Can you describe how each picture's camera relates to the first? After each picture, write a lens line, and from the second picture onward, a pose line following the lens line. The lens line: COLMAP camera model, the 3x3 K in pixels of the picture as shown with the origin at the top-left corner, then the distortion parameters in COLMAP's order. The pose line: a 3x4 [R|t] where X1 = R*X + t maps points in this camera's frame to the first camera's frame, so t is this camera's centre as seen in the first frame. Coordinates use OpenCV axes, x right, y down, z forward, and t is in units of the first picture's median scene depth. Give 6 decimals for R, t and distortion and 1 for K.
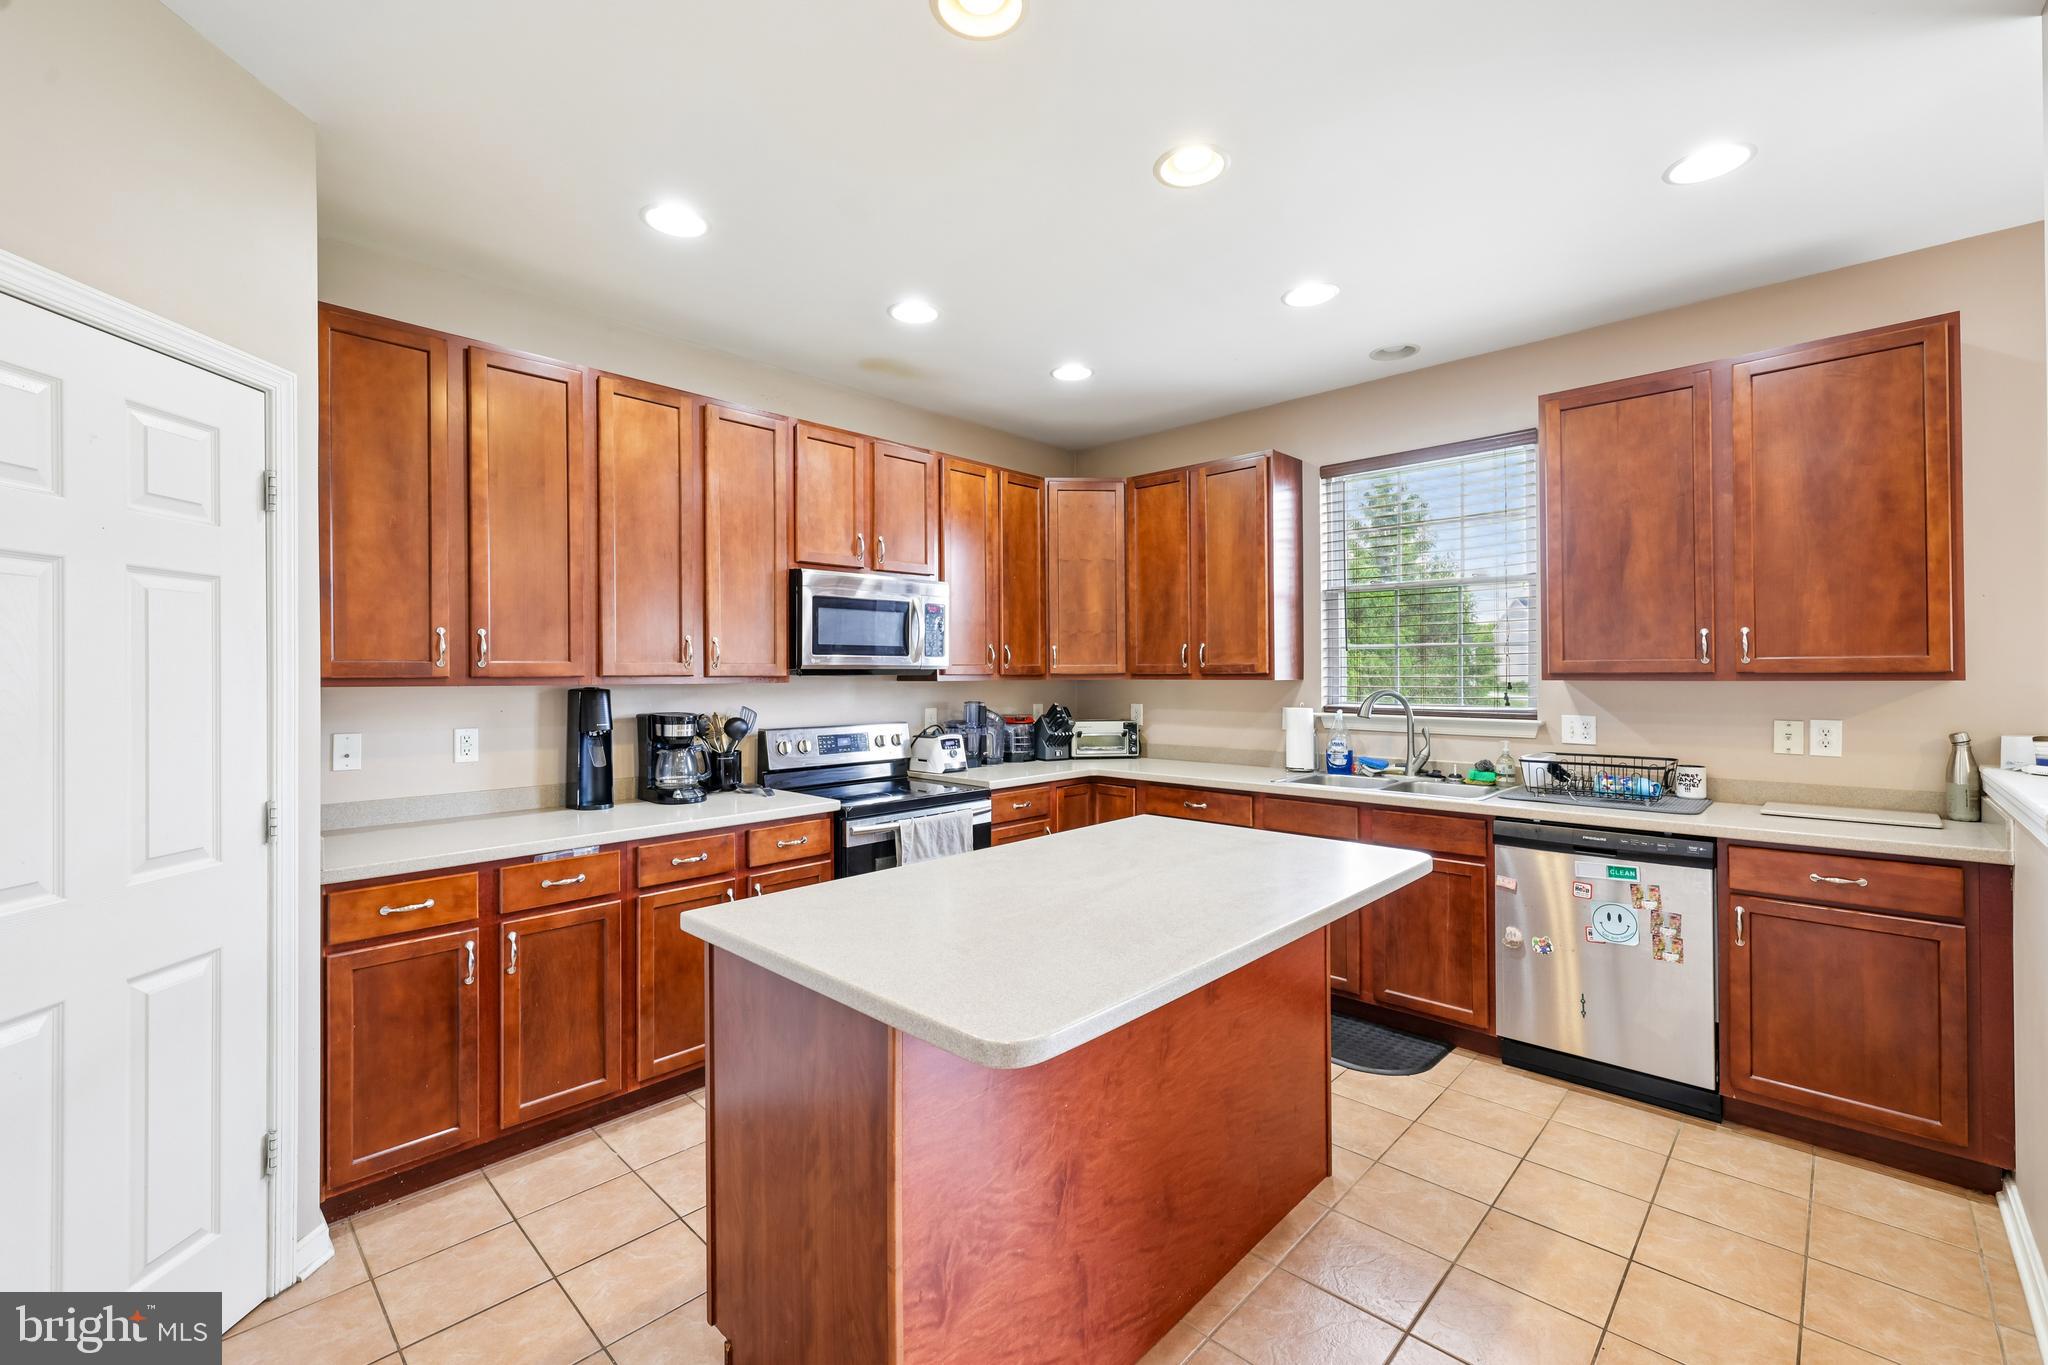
lens RADIAL K [[859.7, 0, 1012.5], [0, 859.7, 673.3], [0, 0, 1]] dist [-0.001273, 0.000127]
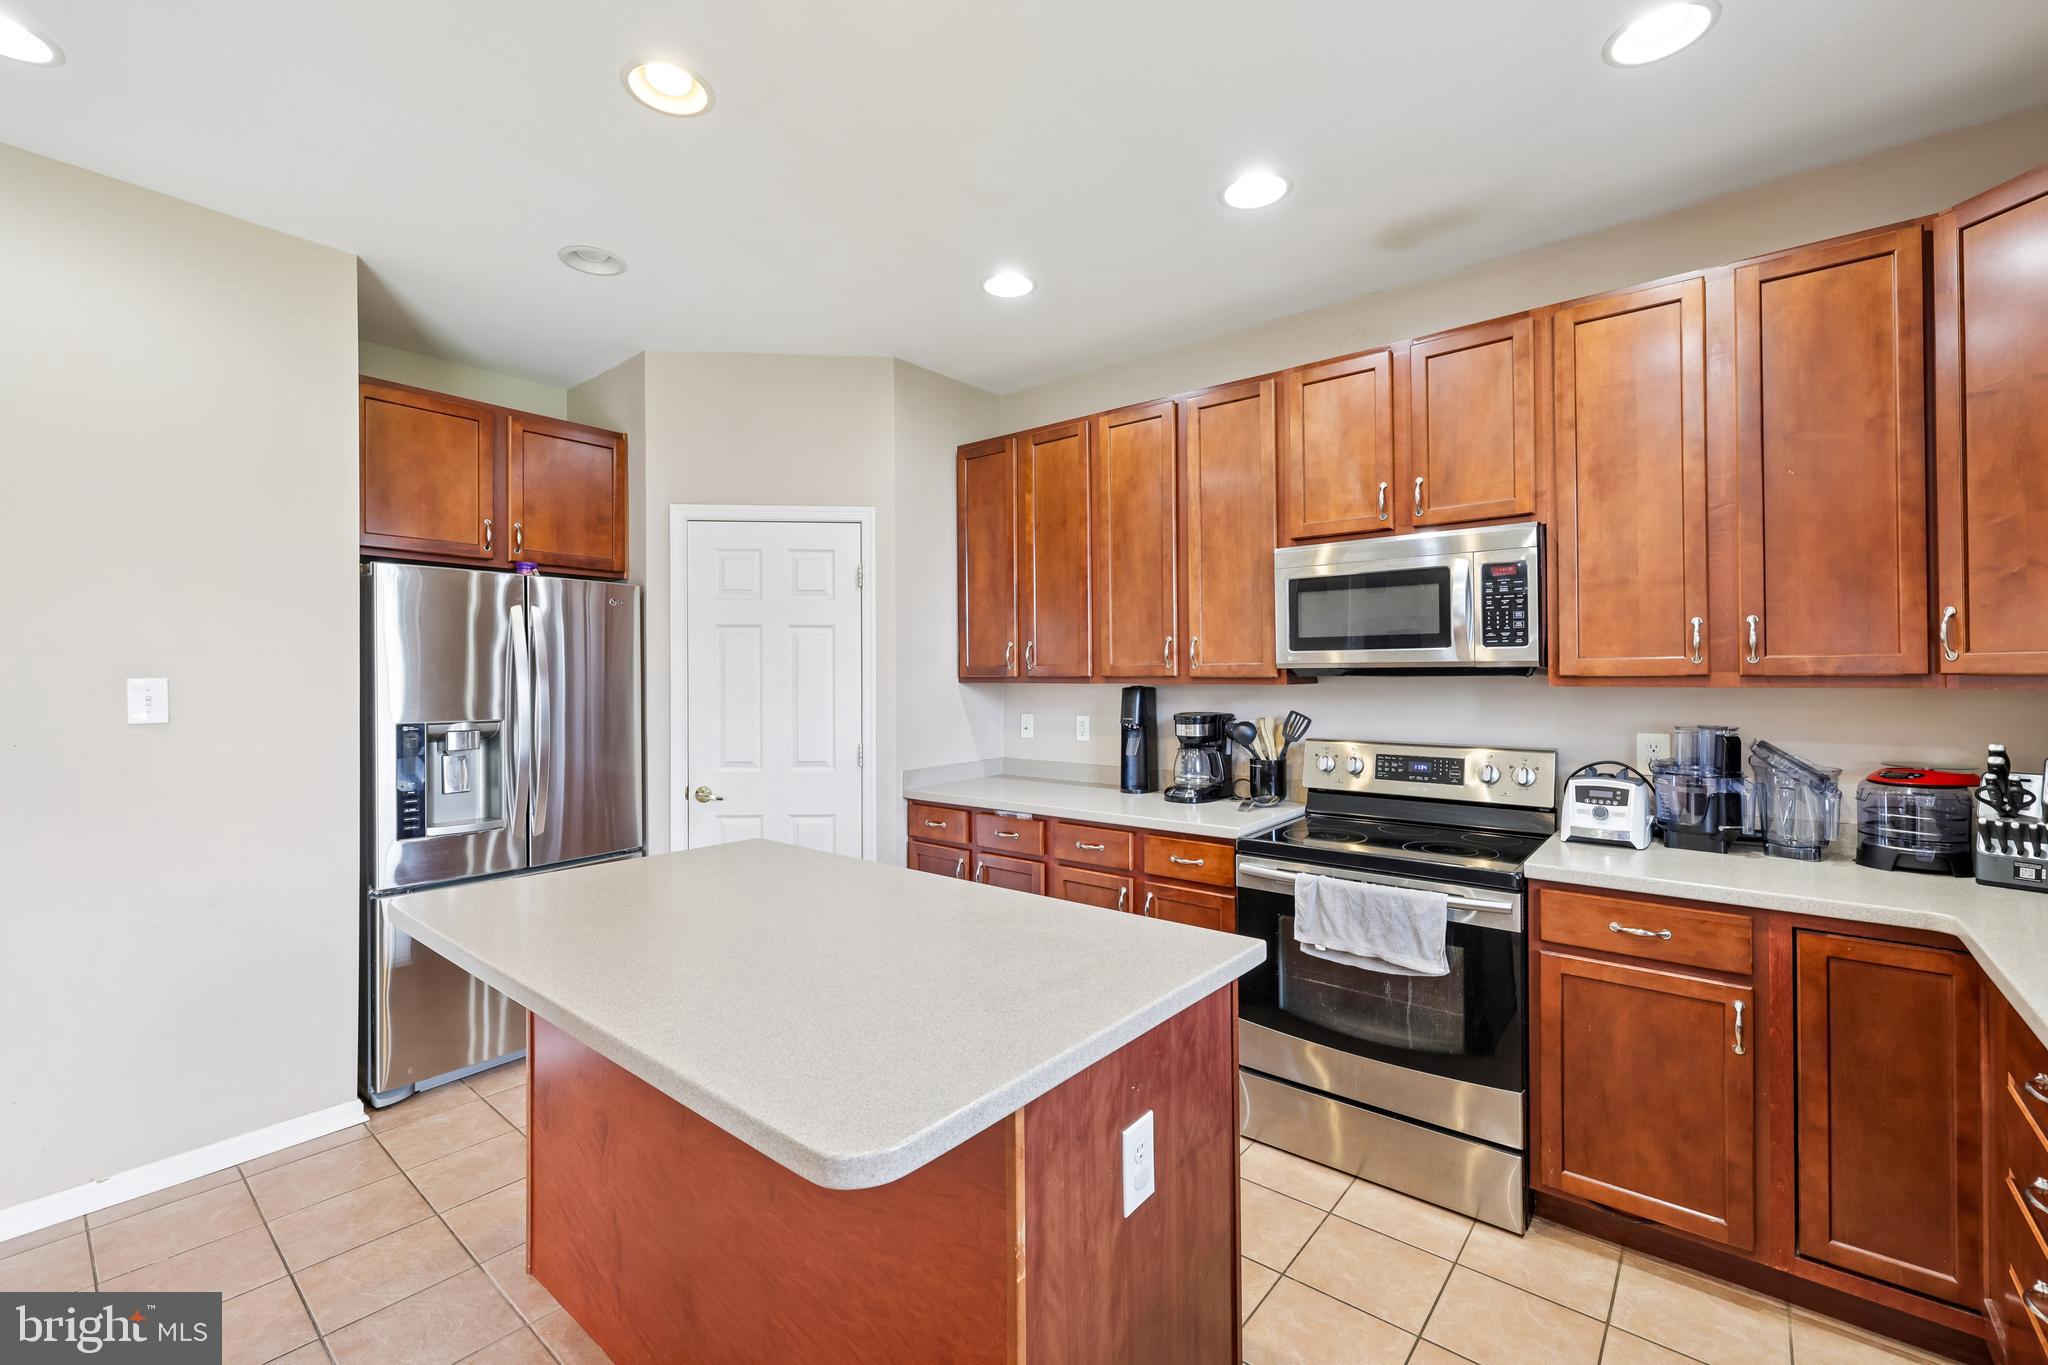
lens RADIAL K [[859.7, 0, 1012.5], [0, 859.7, 673.3], [0, 0, 1]] dist [-0.001273, 0.000127]
pose [[0.063671, 0.001617, -0.997970, 0.578675], [0.003819, 0.999991, 0.001864, -0.002978], [0.997964, -0.003930, 0.063664, 0.693699]]
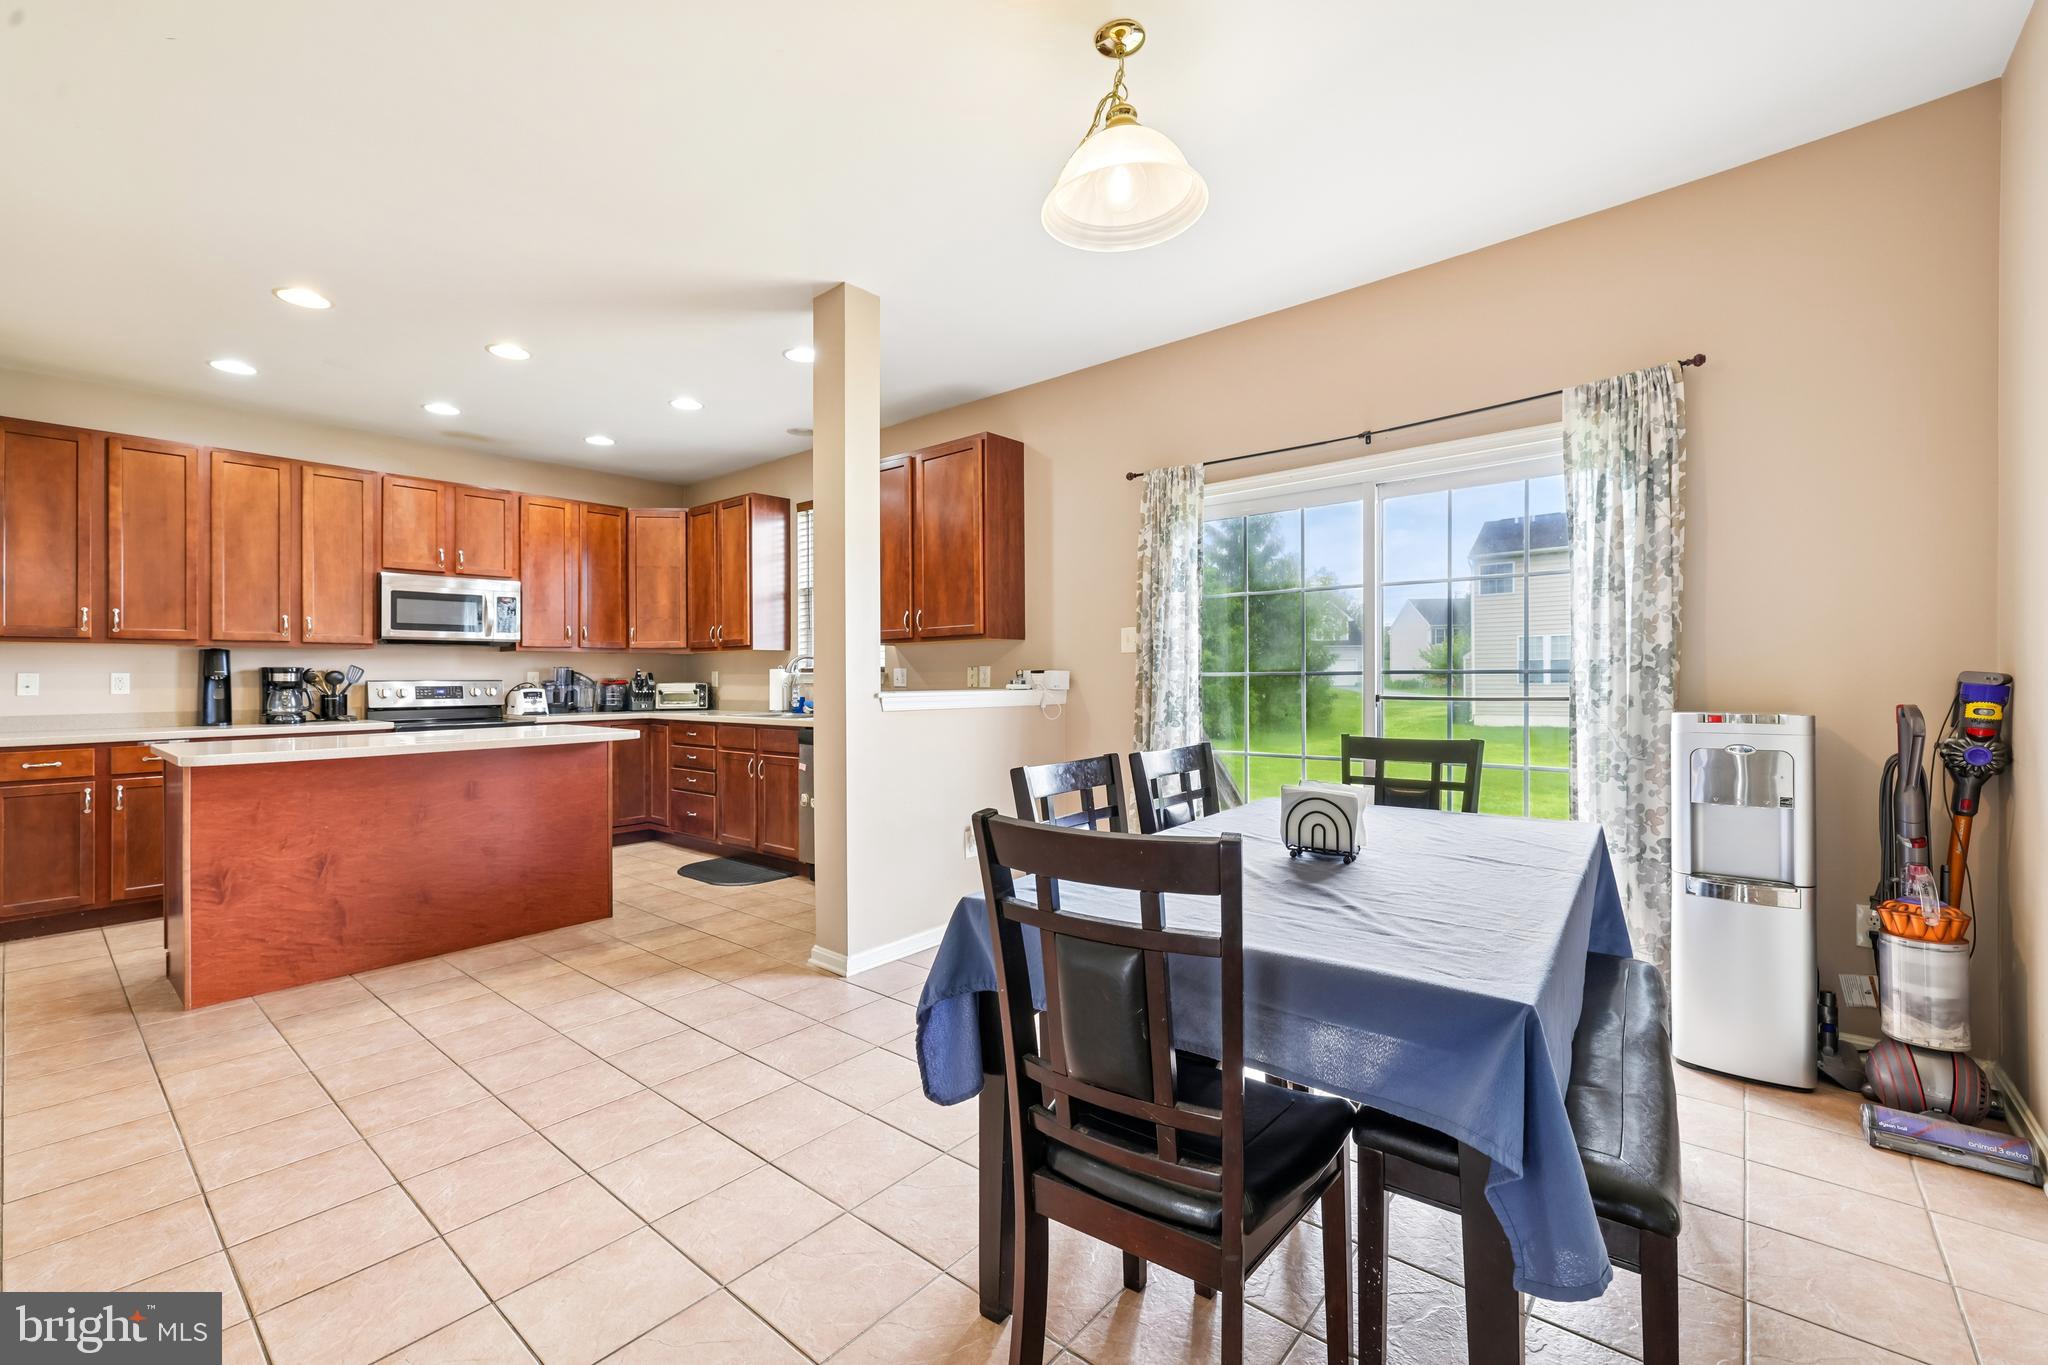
lens RADIAL K [[861.3, 0, 1023.8], [0, 861.3, 669.7], [0, 0, 1]] dist [-0.002461, -0.000049]
pose [[0.997558, -0.003125, 0.069768, 0.781470], [0.003676, 0.999963, -0.007772, 0.065680], [-0.069741, 0.008009, 0.997533, -0.592524]]
